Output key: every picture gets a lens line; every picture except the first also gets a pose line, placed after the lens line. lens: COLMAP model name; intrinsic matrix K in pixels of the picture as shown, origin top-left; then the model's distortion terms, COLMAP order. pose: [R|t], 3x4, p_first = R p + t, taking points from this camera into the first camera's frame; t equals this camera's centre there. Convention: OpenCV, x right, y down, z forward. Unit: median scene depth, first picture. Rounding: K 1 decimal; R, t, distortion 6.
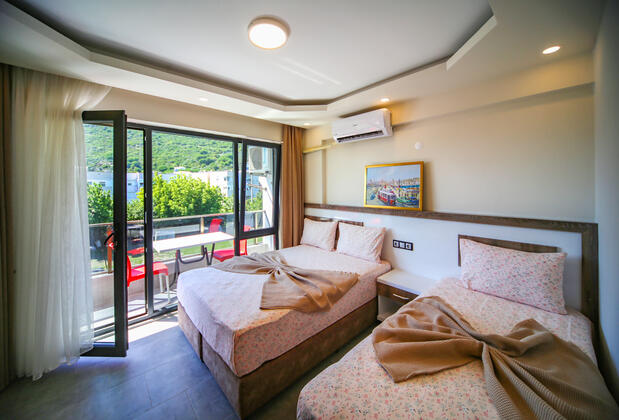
lens RADIAL K [[234.8, 0, 316.5], [0, 234.8, 189.4], [0, 0, 1]] dist [-0.000349, -0.000047]
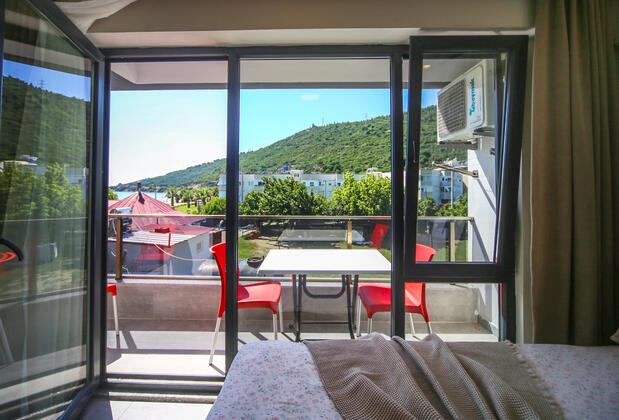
lens RADIAL K [[234.8, 0, 316.5], [0, 234.8, 189.4], [0, 0, 1]] dist [-0.000349, -0.000047]
pose [[0.695853, 0.004543, -0.718170, -0.181047], [-0.020102, 0.999711, -0.013153, 0.080935], [0.717903, 0.023590, 0.695744, 0.813395]]
